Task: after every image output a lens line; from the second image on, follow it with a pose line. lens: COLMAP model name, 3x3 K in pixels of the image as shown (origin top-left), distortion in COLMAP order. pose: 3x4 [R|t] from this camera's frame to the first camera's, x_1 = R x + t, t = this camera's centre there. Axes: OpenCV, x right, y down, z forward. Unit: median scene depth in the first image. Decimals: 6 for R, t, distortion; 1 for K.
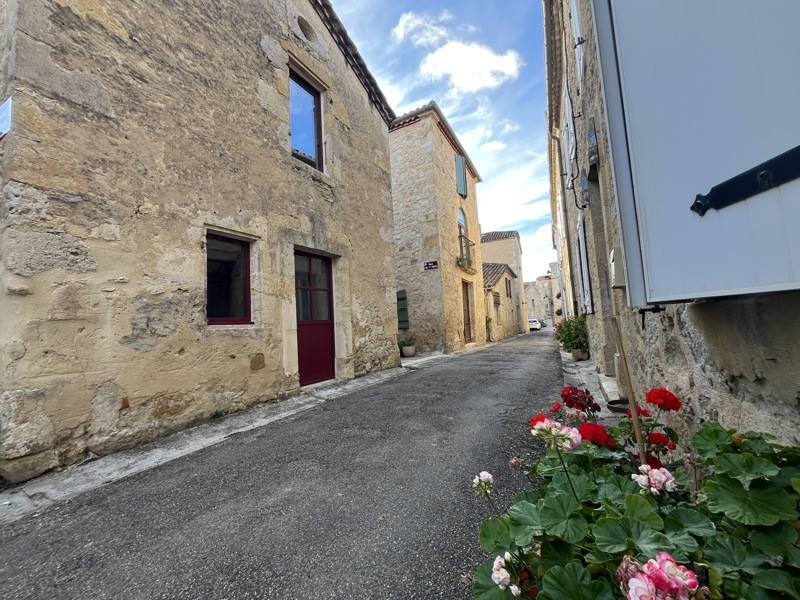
lens RADIAL K [[322.9, 0, 399.3], [0, 322.9, 300.5], [0, 0, 1]] dist [-0.004641, 0.000929]
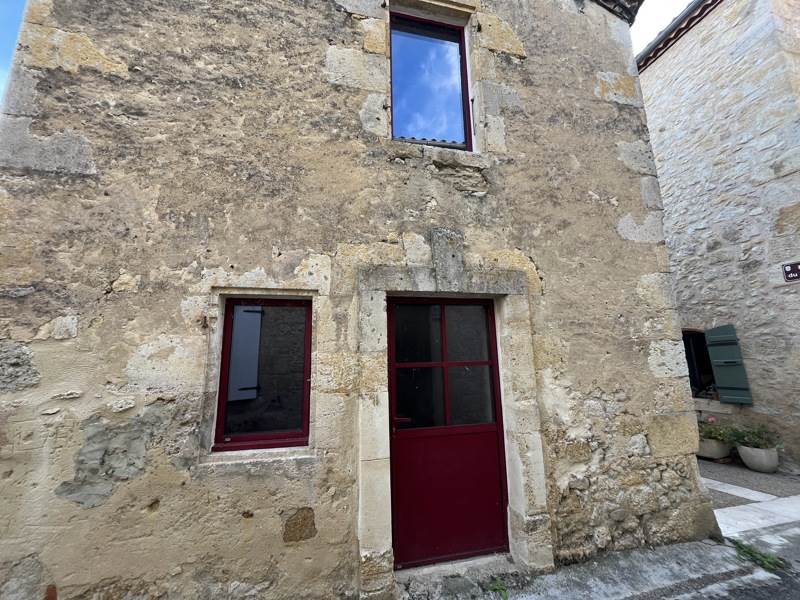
lens RADIAL K [[322.9, 0, 400.0], [0, 322.9, 298.9], [0, 0, 1]] dist [-0.004641, 0.000929]
pose [[0.677008, -0.091423, -0.730276, 0.101368], [0.038595, 0.995300, -0.088821, -0.132458], [0.734963, 0.031947, 0.677354, 0.767404]]
